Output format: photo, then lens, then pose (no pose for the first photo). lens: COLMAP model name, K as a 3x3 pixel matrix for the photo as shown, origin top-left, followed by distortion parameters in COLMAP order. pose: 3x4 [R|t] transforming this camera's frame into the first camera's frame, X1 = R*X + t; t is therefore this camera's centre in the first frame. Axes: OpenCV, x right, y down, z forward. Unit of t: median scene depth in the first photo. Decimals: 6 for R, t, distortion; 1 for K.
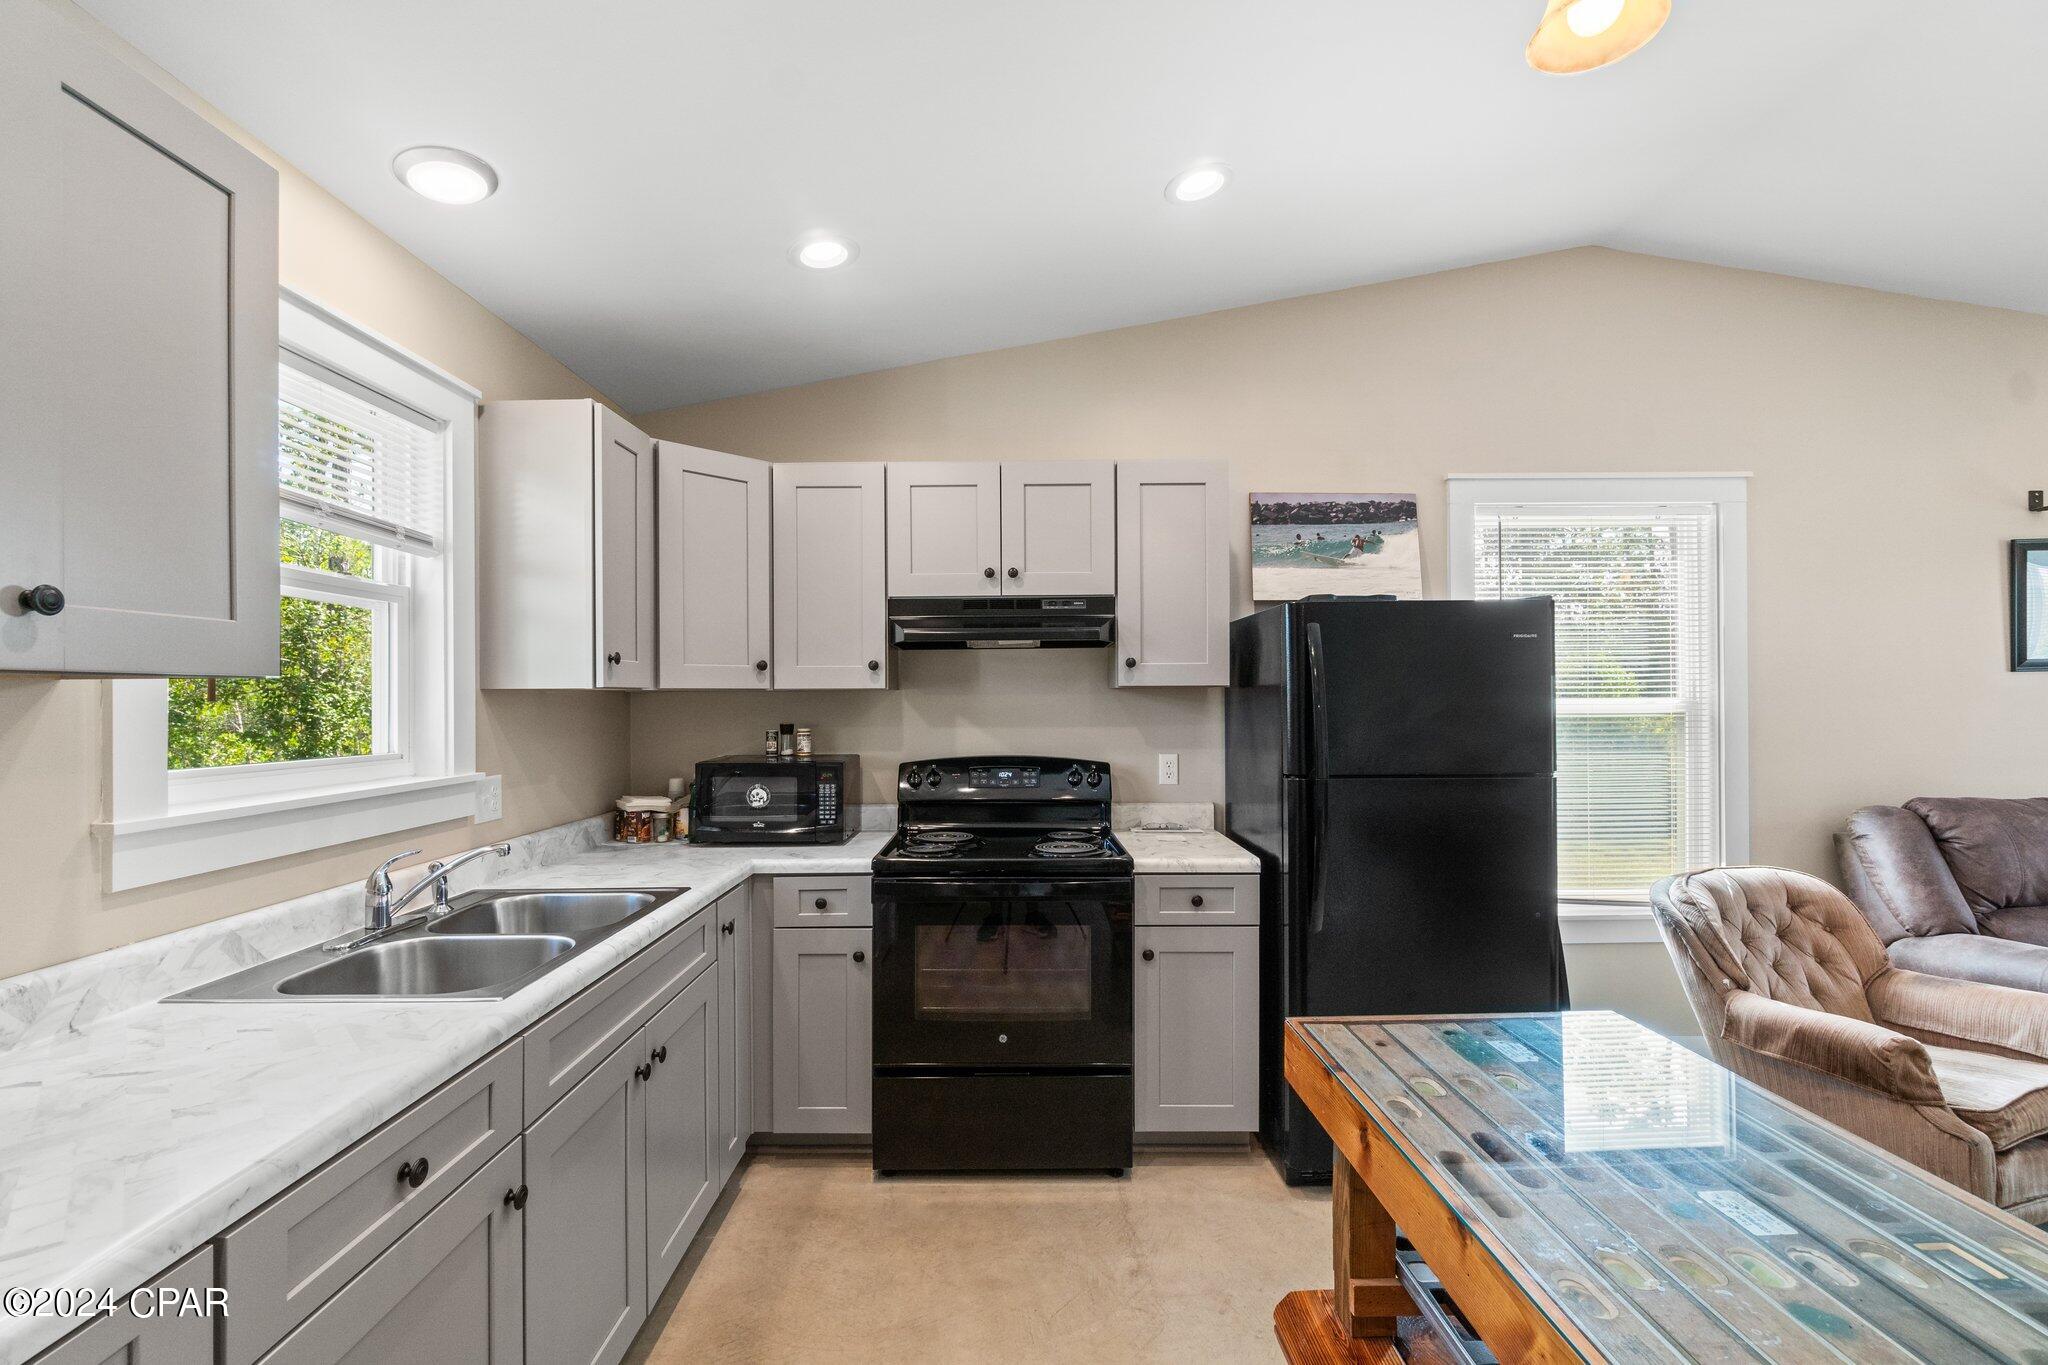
lens RADIAL K [[889.9, 0, 1014.1], [0, 889.9, 692.6], [0, 0, 1]] dist [-0.000651, 0.000487]
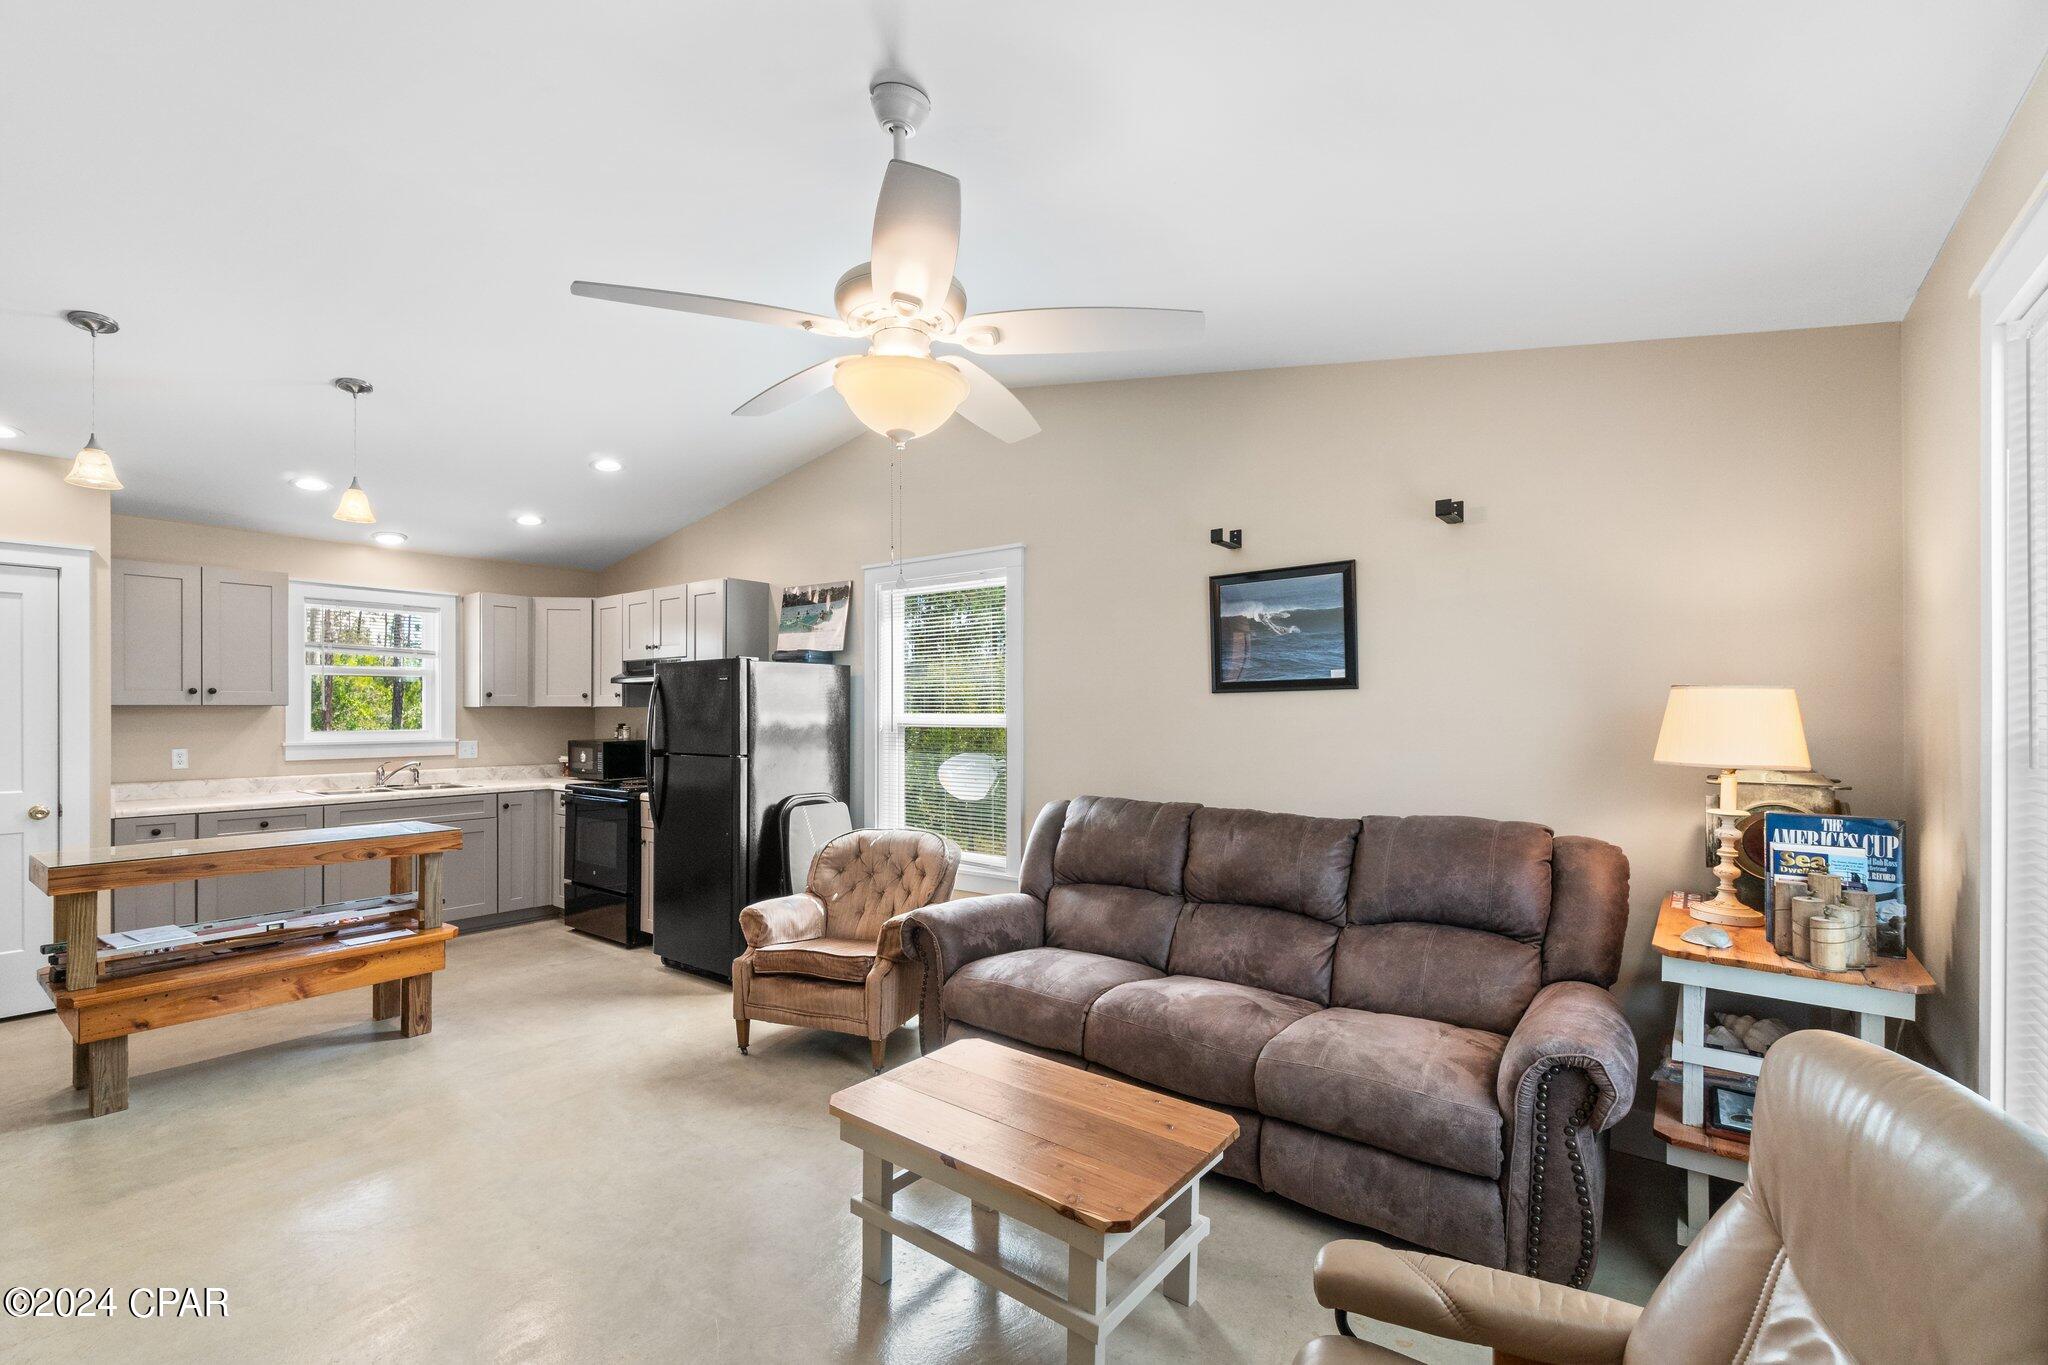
lens RADIAL K [[884.4, 0, 1001.1], [0, 884.4, 707.7], [0, 0, 1]] dist [-0.001657, 0.000162]
pose [[0.788614, 0.003227, -0.614880, 1.774396], [-0.000392, 0.999989, 0.004746, -0.011532], [0.614888, -0.003502, 0.788607, -0.053826]]
